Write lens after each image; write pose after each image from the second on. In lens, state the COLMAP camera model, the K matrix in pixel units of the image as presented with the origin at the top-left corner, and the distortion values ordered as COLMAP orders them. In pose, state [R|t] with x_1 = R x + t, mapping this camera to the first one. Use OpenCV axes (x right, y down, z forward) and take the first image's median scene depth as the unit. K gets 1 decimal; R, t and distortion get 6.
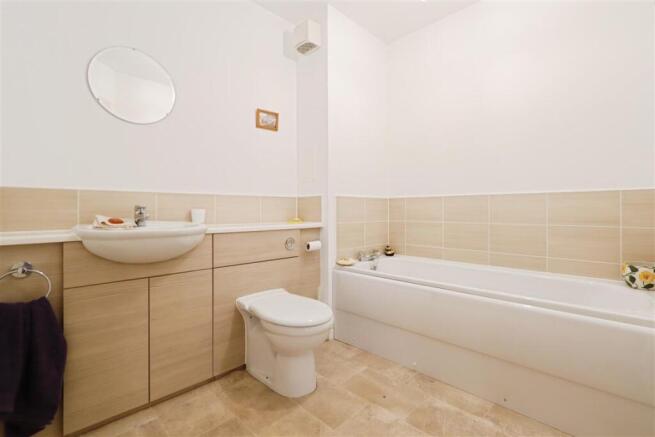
lens RADIAL K [[299.4, 0, 338.3], [0, 299.4, 215.2], [0, 0, 1]] dist [0.001237, -0.000361]
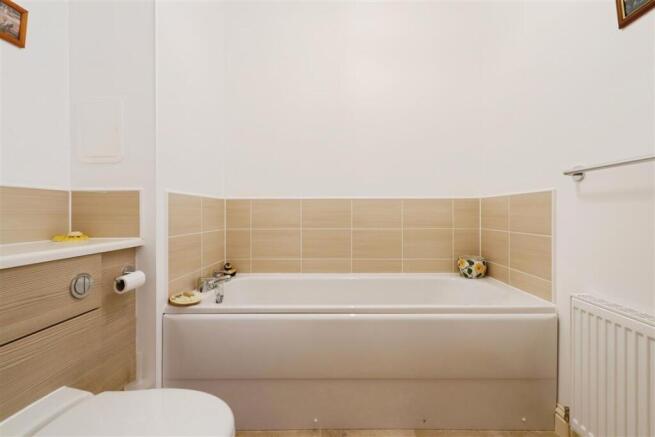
lens RADIAL K [[299.4, 0, 338.3], [0, 299.4, 215.2], [0, 0, 1]] dist [0.001237, -0.000361]
pose [[0.722780, -0.003996, 0.691067, -0.176893], [0.011696, 0.999911, -0.006451, -0.009822], [-0.690980, 0.012745, 0.722762, 0.329302]]
